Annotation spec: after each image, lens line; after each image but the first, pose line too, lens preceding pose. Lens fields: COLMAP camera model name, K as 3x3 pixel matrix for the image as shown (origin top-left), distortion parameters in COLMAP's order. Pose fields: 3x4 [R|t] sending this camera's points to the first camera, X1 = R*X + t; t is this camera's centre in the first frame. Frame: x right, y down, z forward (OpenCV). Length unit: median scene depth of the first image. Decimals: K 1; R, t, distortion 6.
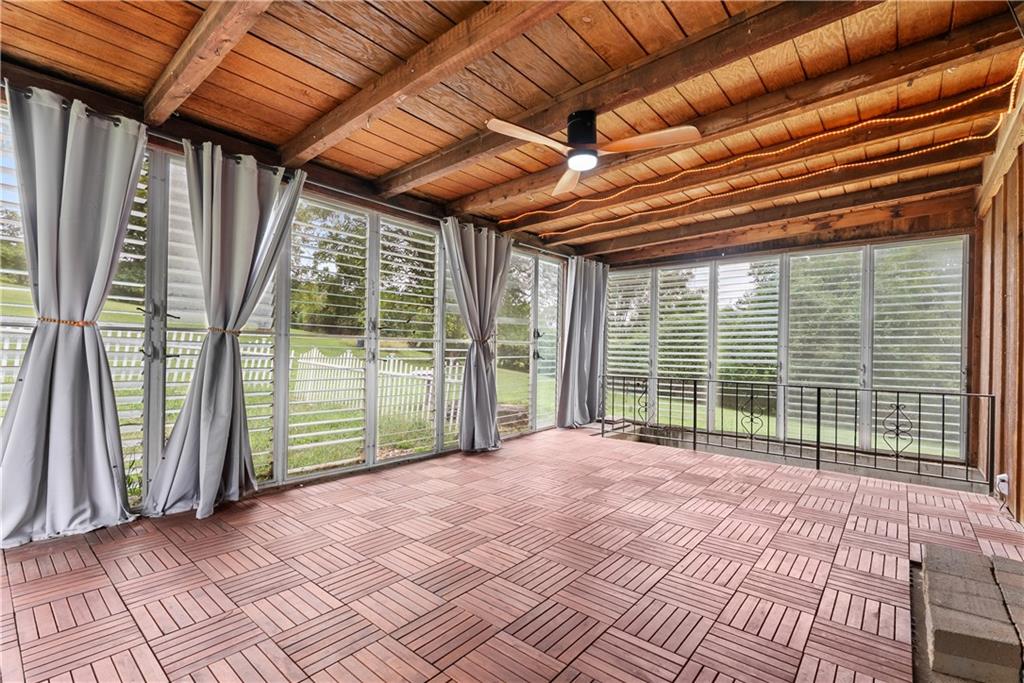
lens RADIAL K [[454.9, 0, 512.0], [0, 454.9, 341.5], [0, 0, 1]] dist [-0.013973, 0.007866]
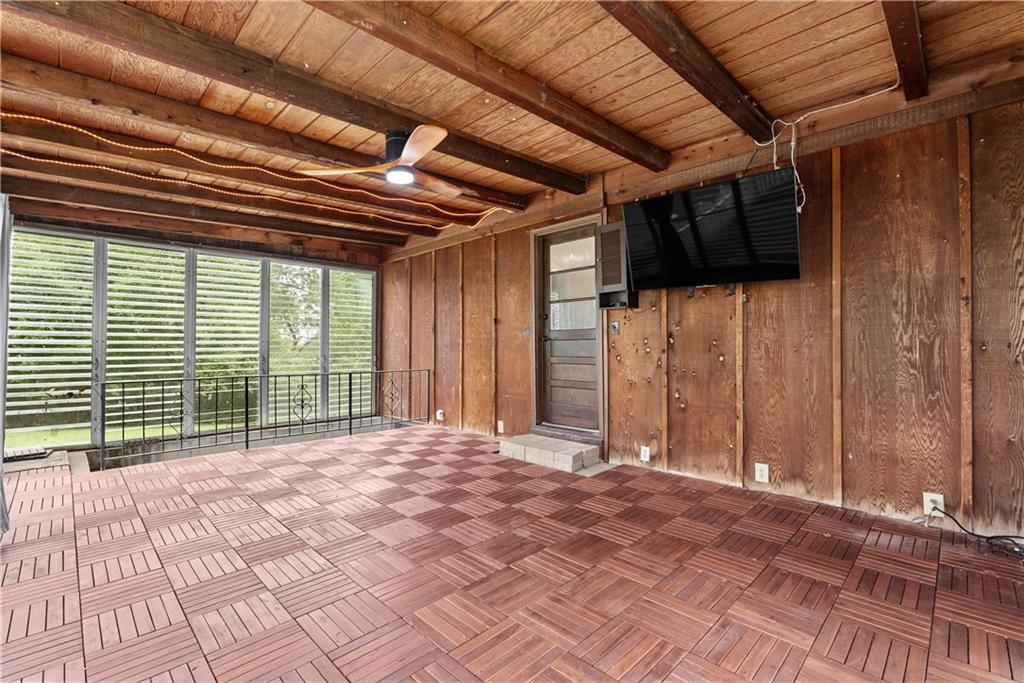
lens RADIAL K [[454.9, 0, 512.0], [0, 454.9, 341.5], [0, 0, 1]] dist [-0.013973, 0.007866]
pose [[0.083519, -0.003479, 0.996500, -0.550240], [-0.018383, 0.999818, 0.005031, -0.007227], [-0.996337, -0.018738, 0.083440, 0.374654]]
